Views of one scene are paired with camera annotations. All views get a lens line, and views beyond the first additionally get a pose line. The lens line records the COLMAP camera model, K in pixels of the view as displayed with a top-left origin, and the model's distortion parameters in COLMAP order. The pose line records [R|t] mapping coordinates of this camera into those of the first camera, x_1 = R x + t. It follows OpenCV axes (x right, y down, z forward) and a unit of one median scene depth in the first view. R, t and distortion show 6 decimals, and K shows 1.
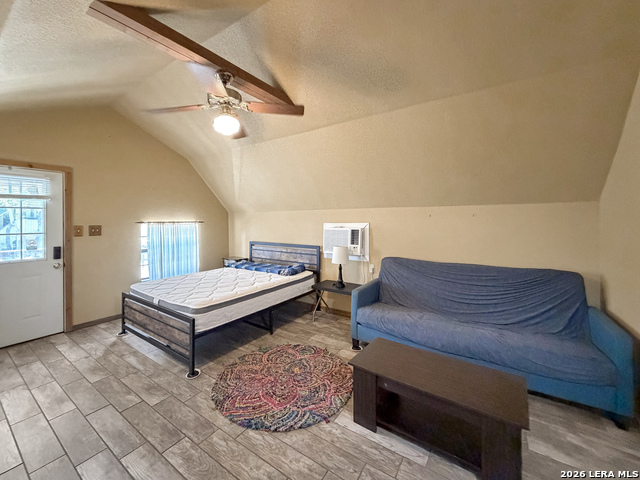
lens RADIAL K [[262.3, 0, 316.9], [0, 262.3, 219.7], [0, 0, 1]] dist [-0.001558, 0.000695]
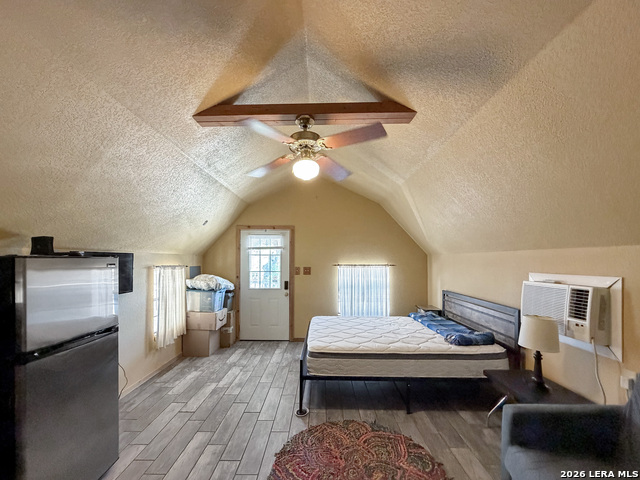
lens RADIAL K [[262.3, 0, 318.4], [0, 262.3, 256.7], [0, 0, 1]] dist [-0.001558, 0.000695]
pose [[0.550905, -0.004660, -0.834555, 0.301586], [-0.003821, 0.999960, -0.008106, -0.019495], [0.834559, 0.007654, 0.550865, 0.314689]]
